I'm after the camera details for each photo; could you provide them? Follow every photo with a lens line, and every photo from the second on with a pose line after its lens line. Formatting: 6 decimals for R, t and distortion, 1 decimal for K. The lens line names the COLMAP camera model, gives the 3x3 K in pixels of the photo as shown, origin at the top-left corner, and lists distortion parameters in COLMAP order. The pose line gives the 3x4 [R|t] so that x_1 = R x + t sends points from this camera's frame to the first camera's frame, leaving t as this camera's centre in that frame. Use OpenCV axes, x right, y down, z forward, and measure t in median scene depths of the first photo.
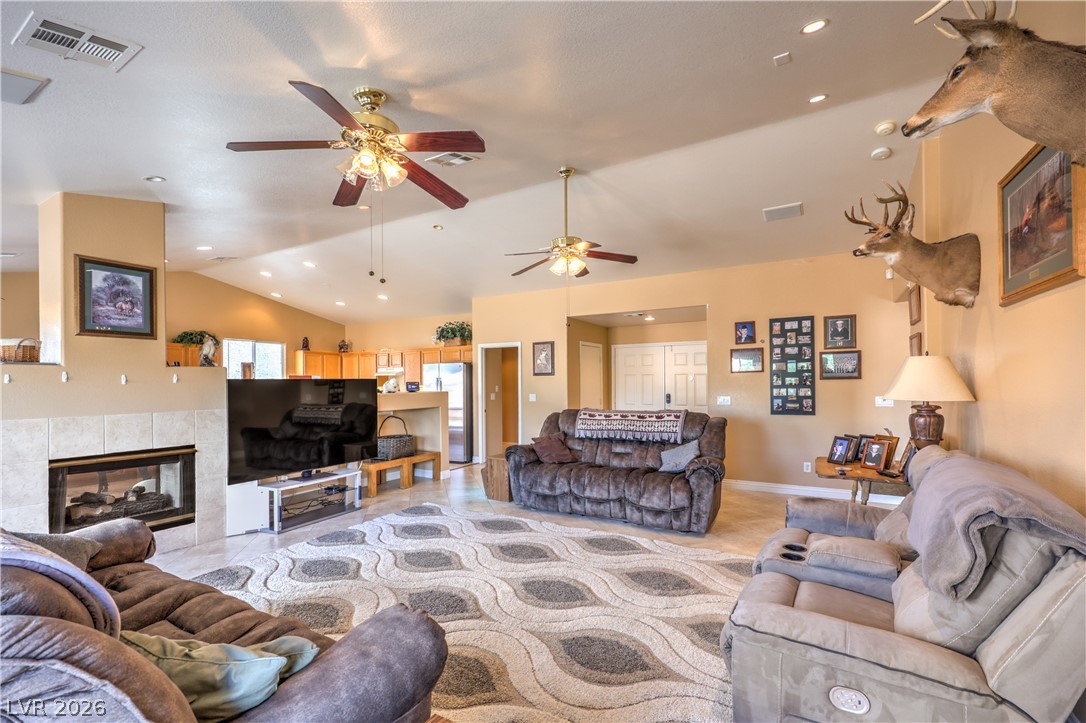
lens RADIAL K [[459.9, 0, 541.2], [0, 459.9, 383.0], [0, 0, 1]] dist [0.000458, 0.000048]
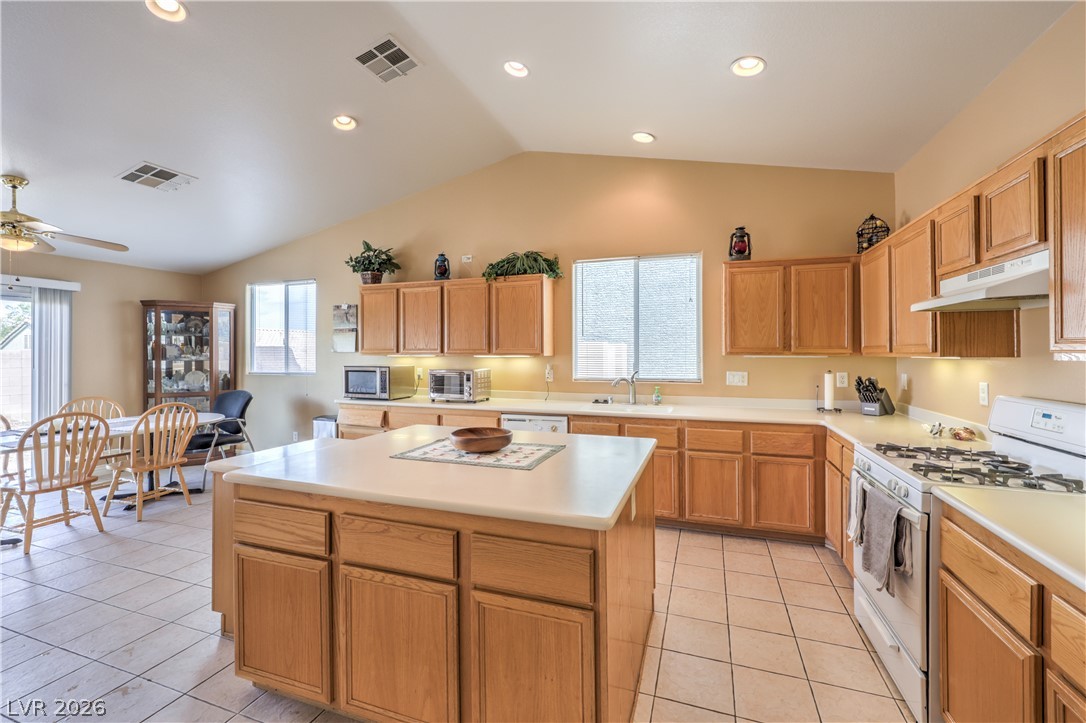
lens RADIAL K [[461.4, 0, 541.3], [0, 461.4, 352.8], [0, 0, 1]] dist [0.000577, 0.000202]
pose [[0.172339, 0.008864, -0.984998, -0.163241], [0.003014, 0.999950, 0.009526, 0.002692], [0.985033, -0.004611, 0.172304, 0.781763]]
